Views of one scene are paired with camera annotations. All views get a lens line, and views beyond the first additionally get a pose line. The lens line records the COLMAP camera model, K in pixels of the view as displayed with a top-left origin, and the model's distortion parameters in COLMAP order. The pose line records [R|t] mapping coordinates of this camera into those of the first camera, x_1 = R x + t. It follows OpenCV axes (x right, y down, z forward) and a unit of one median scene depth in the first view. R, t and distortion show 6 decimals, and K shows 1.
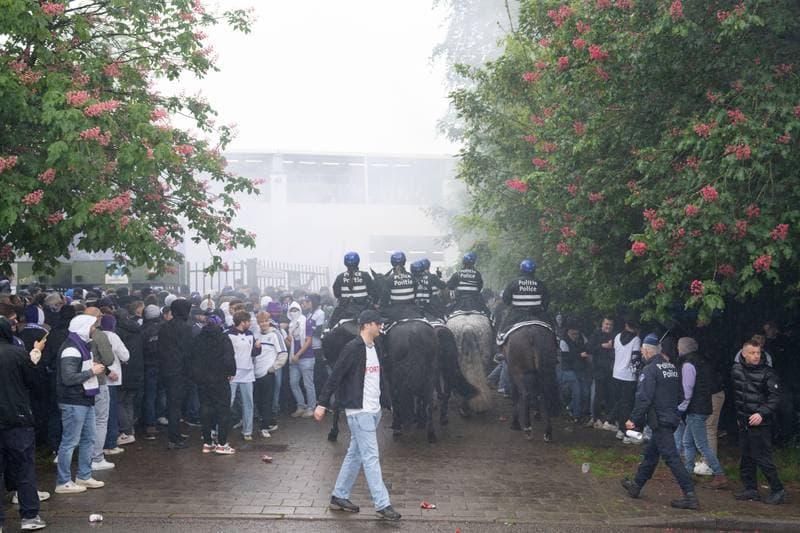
lens RADIAL K [[801.7, 0, 399.9], [0, 801.7, 270.7], [0, 0, 1]] dist [0.021015, 0.023436]
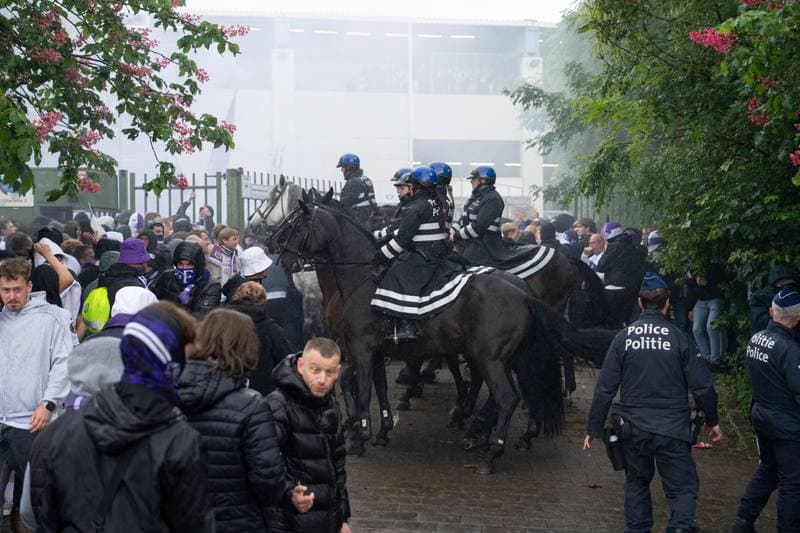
lens RADIAL K [[1102.9, 0, 400.0], [0, 1102.9, 266.5], [0, 0, 1]] dist [0.141196, -0.000946]
pose [[0.998846, 0.013891, -0.045985, -0.023209], [-0.010683, 0.997540, 0.069285, -0.000581], [0.046834, -0.068714, 0.996536, 0.211115]]
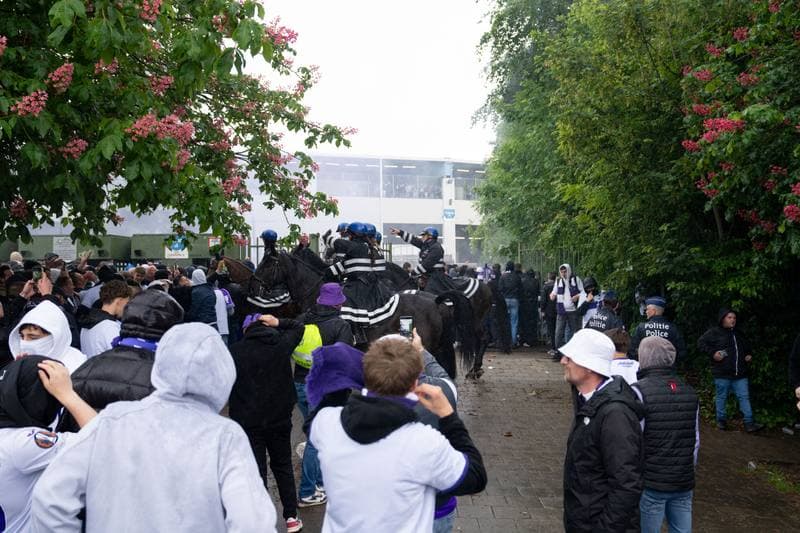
lens RADIAL K [[604.4, 0, 400.0], [0, 604.4, 266.5], [0, 0, 1]] dist [-0.038487, 0.000503]
pose [[0.999907, 0.006211, 0.012115, -0.128452], [-0.006483, 0.999725, 0.022557, 0.010724], [-0.011971, -0.022633, 0.999672, 0.380329]]
